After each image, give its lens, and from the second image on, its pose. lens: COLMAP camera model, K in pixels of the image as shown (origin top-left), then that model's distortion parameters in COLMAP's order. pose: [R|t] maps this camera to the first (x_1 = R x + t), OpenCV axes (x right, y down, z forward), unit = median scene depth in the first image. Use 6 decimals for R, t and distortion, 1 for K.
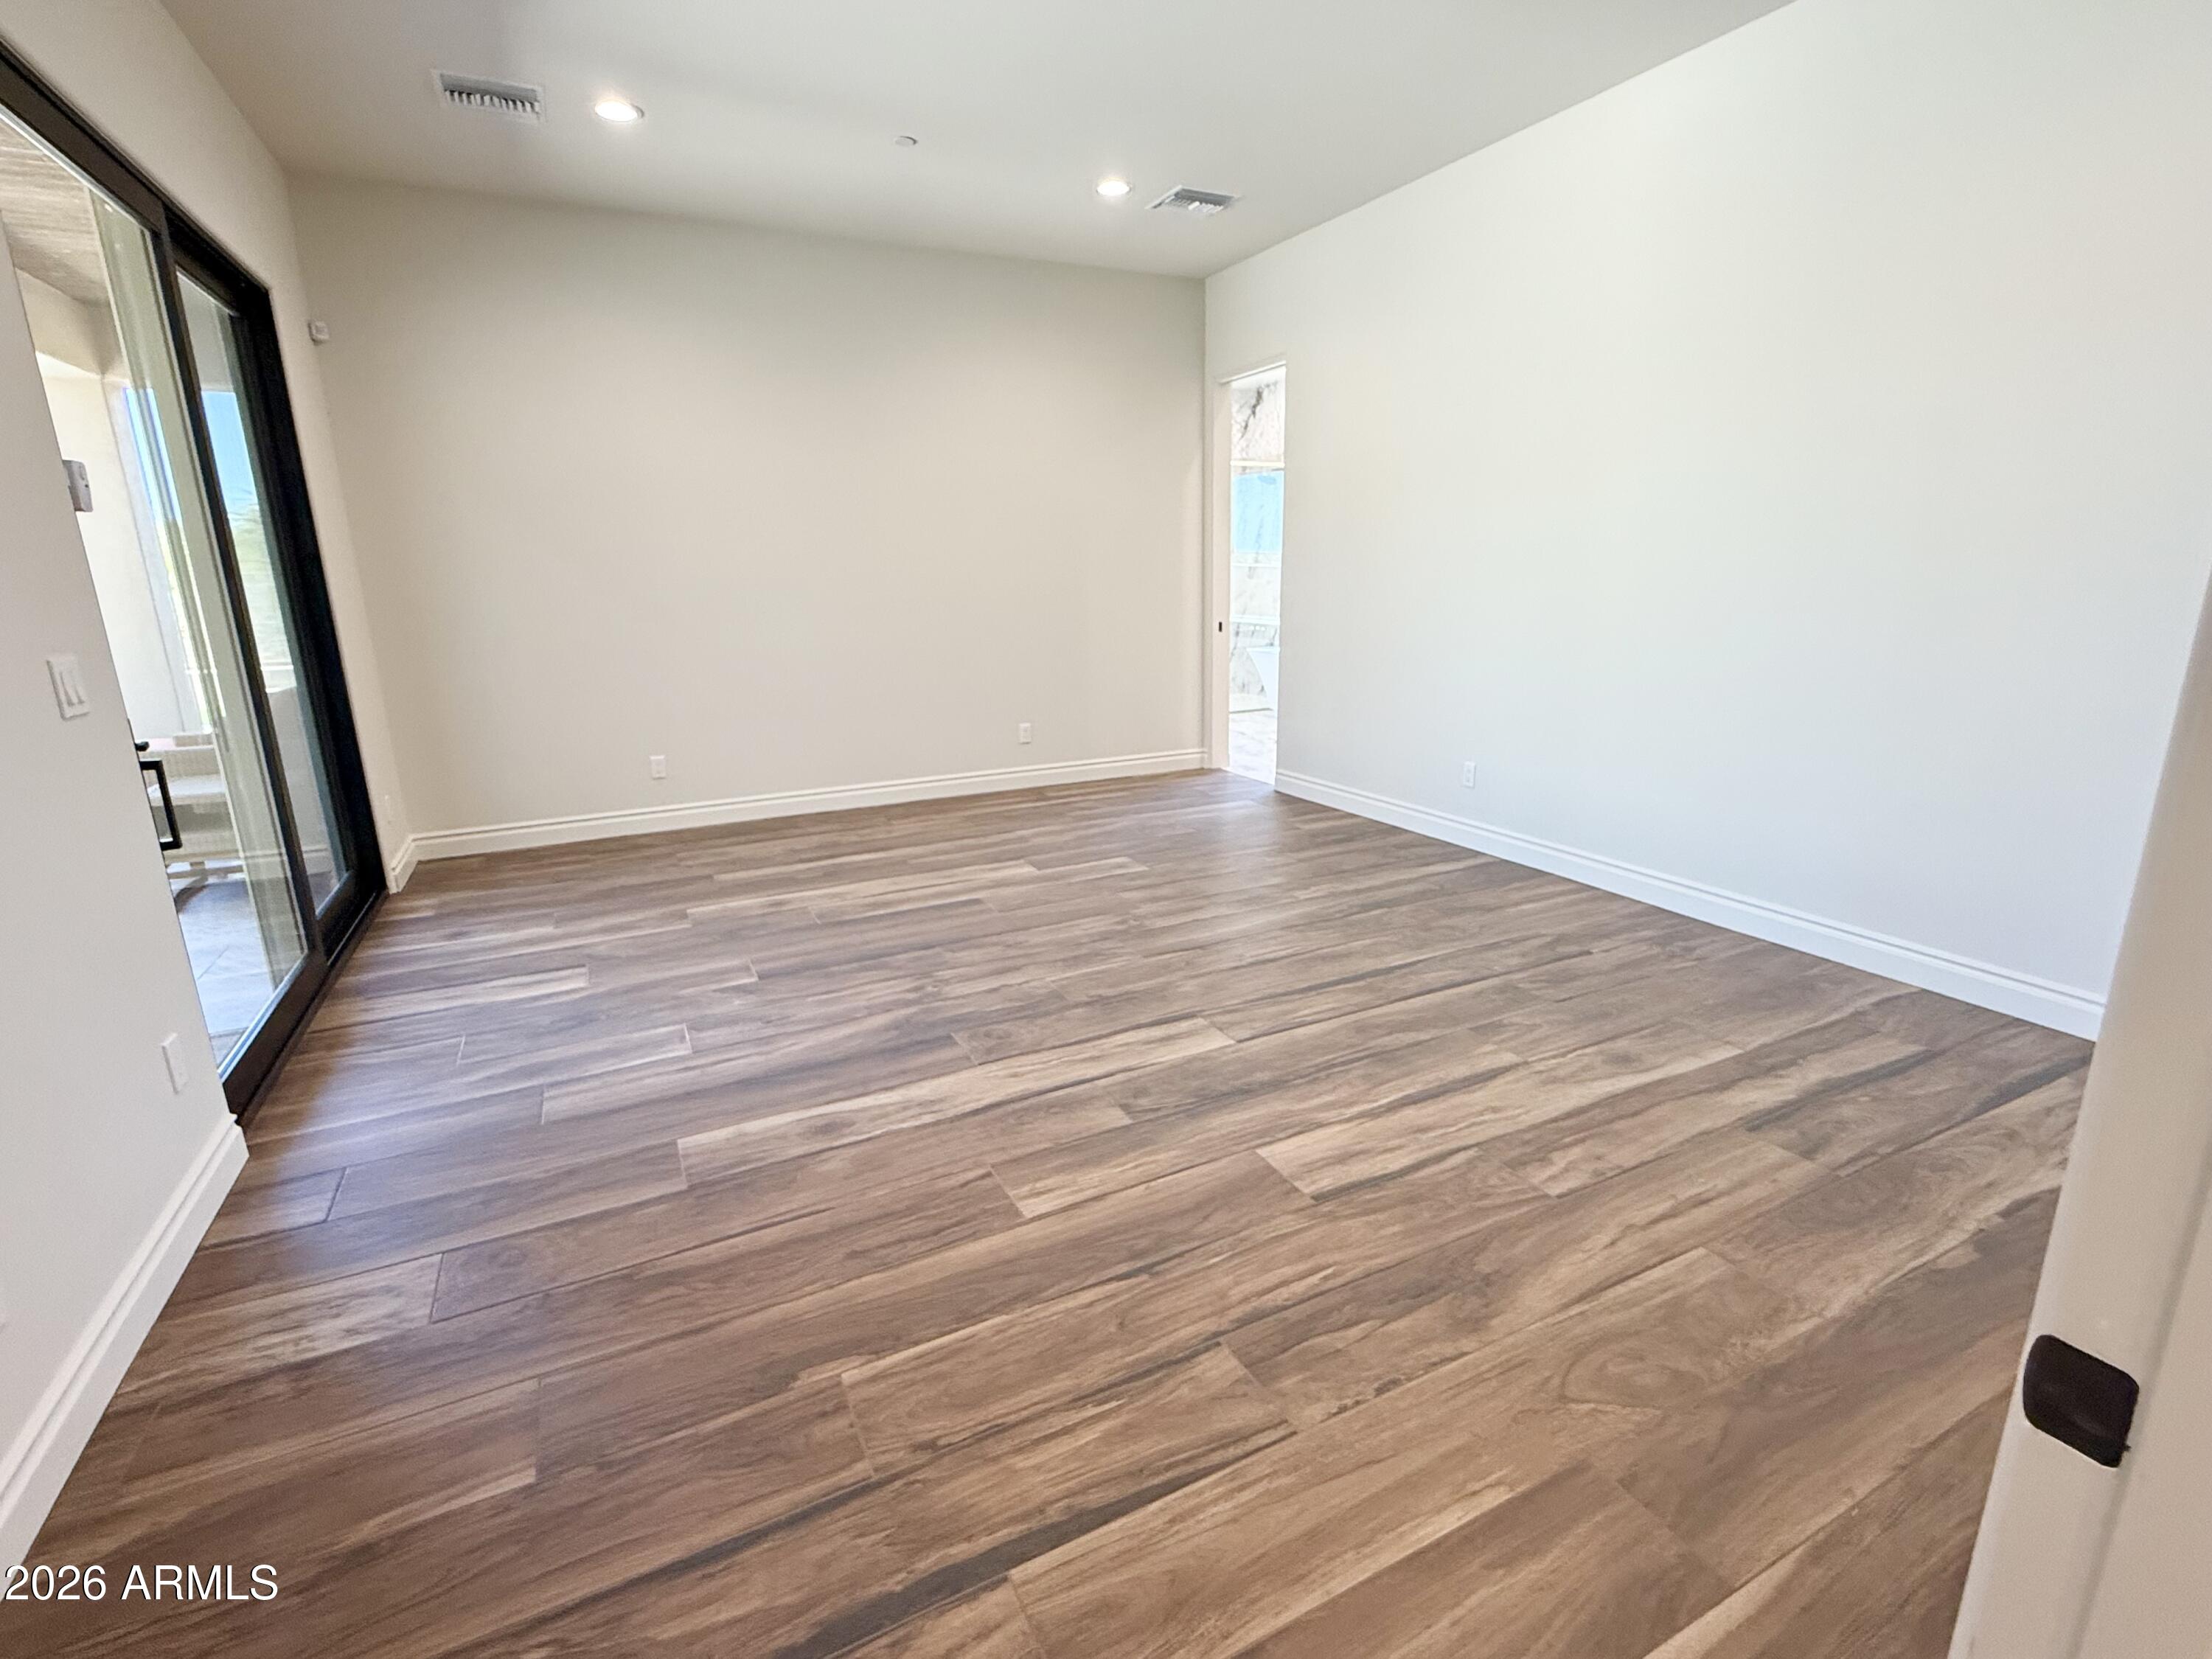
lens RADIAL K [[1037.8, 0, 1101.1], [0, 1037.8, 830.7], [0, 0, 1]] dist [-0.002515, 0.000674]
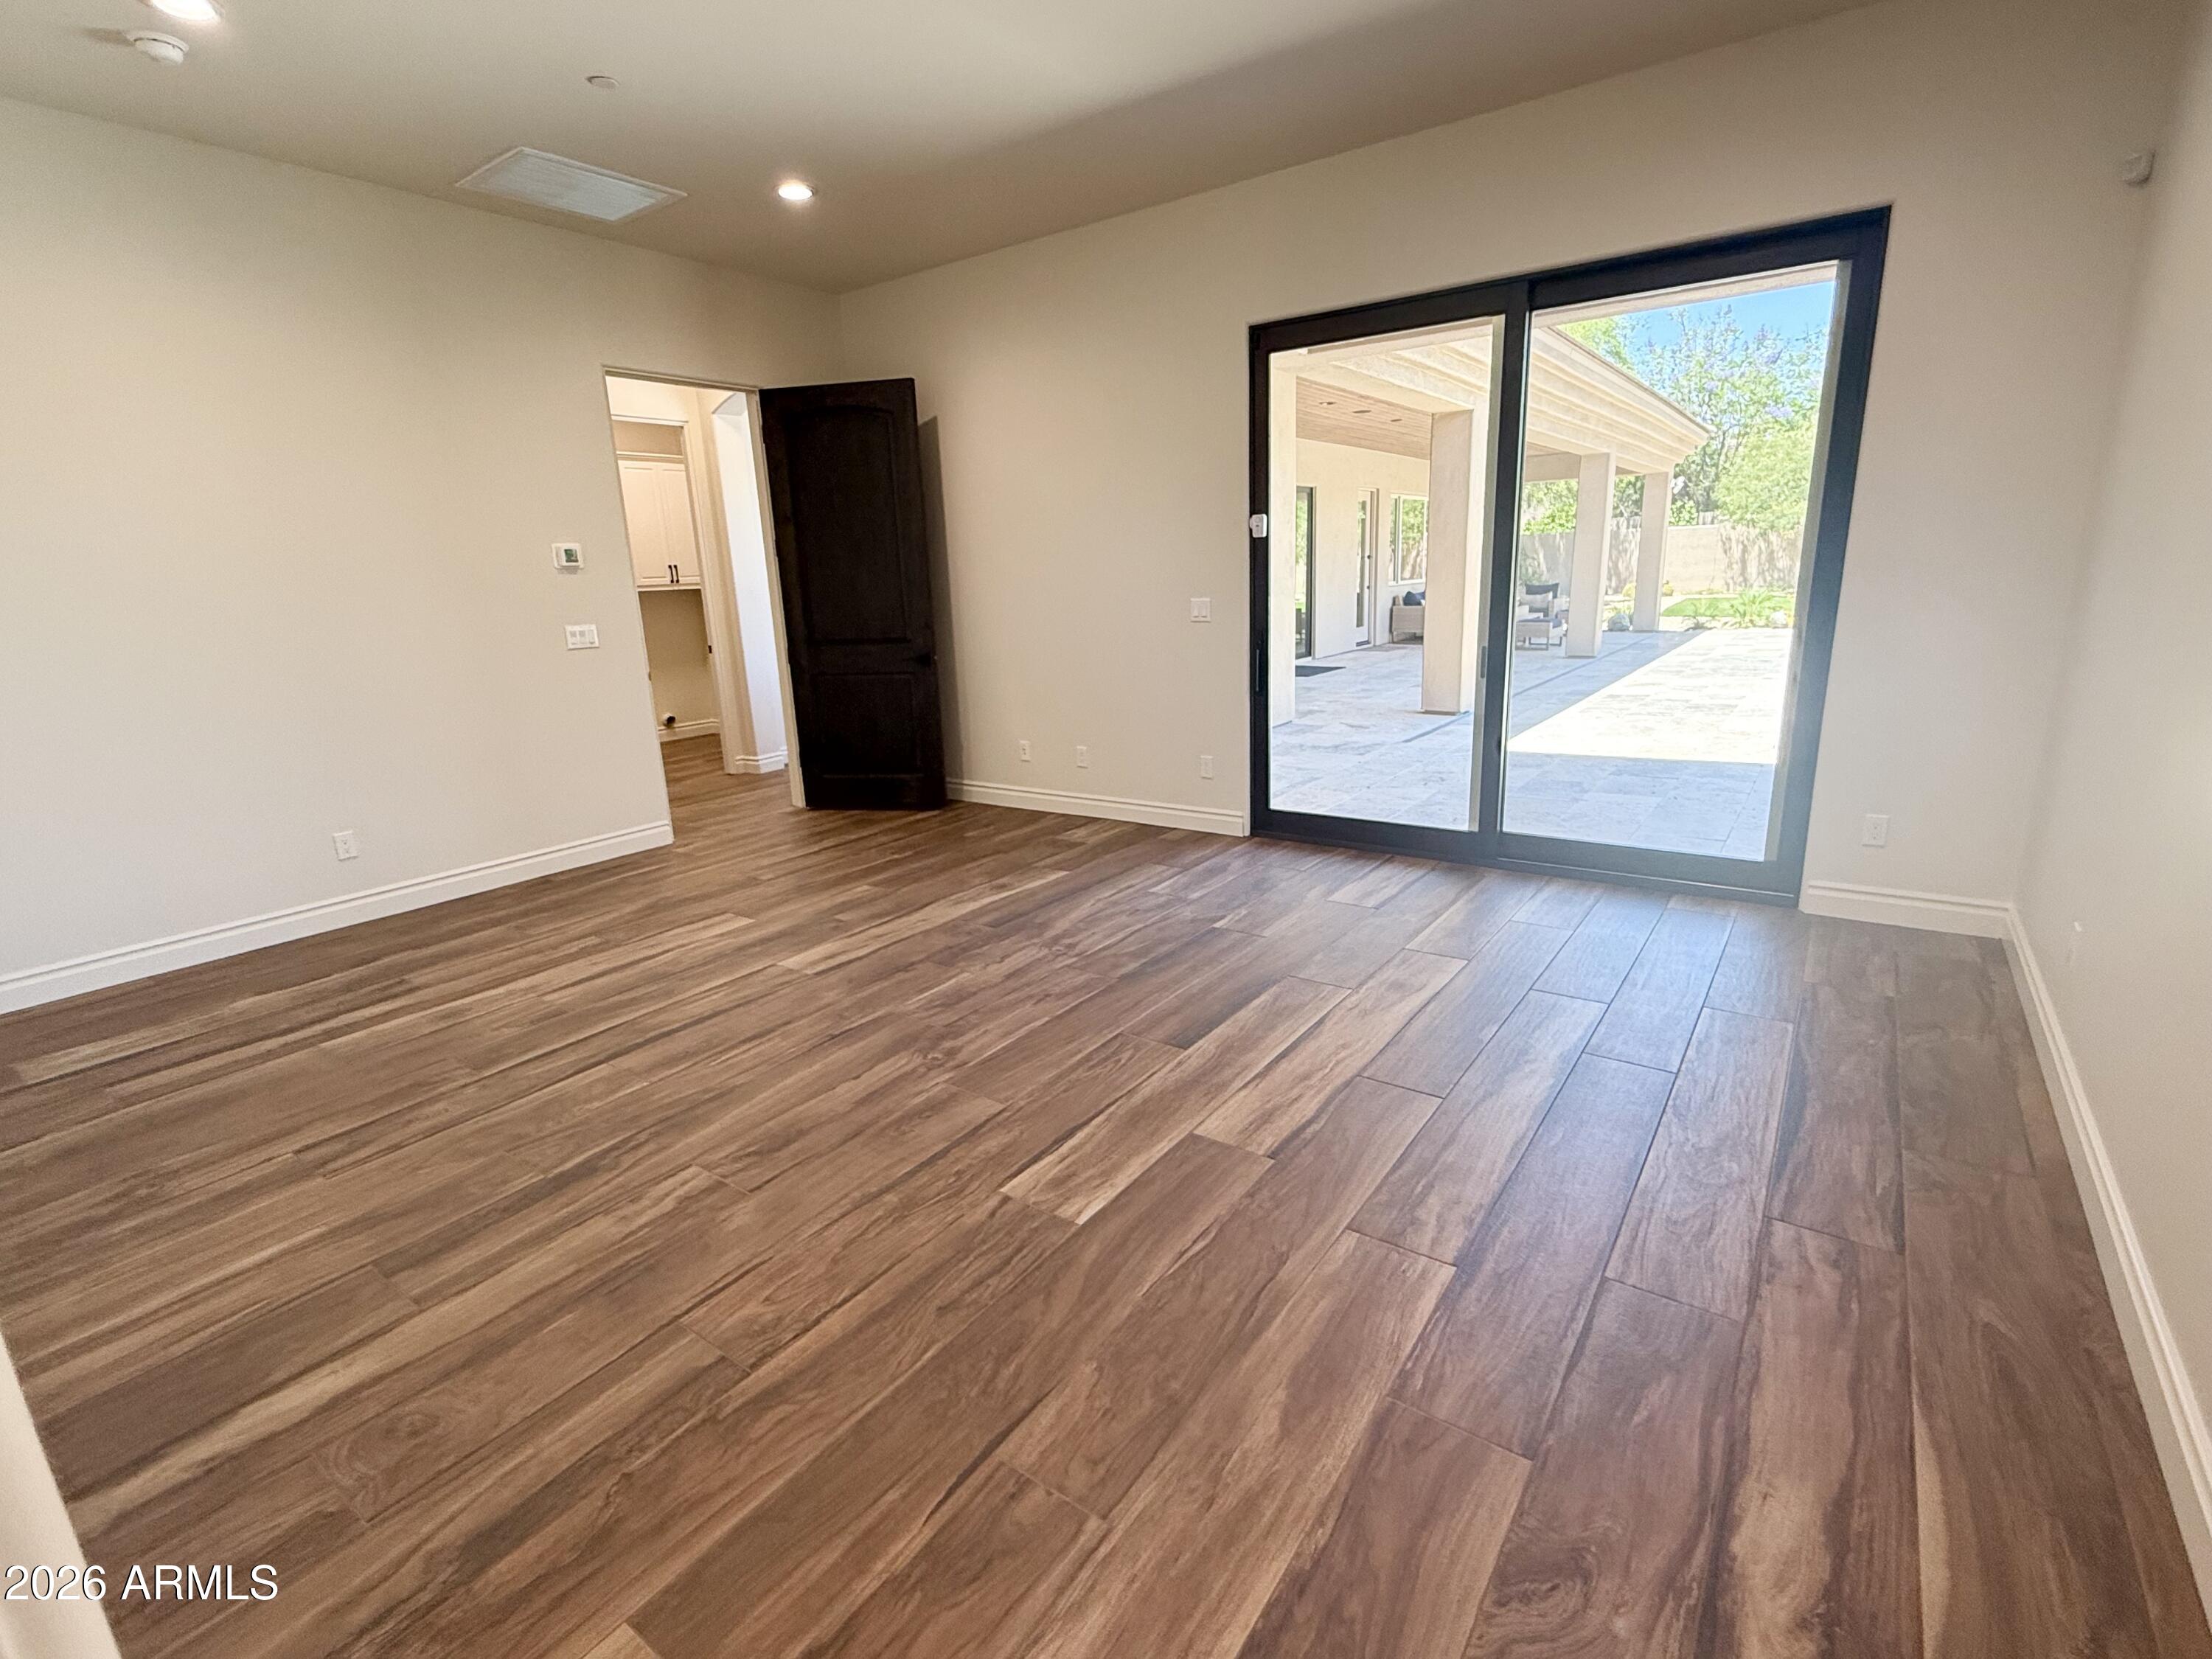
lens RADIAL K [[1037.8, 0, 1108.6], [0, 1037.8, 828.2], [0, 0, 1]] dist [-0.002515, 0.000674]
pose [[-0.882902, 0.165356, -0.439478, 0.292343], [-0.060959, 0.887659, 0.456450, -0.534805], [0.465583, 0.429790, -0.773636, 2.035308]]
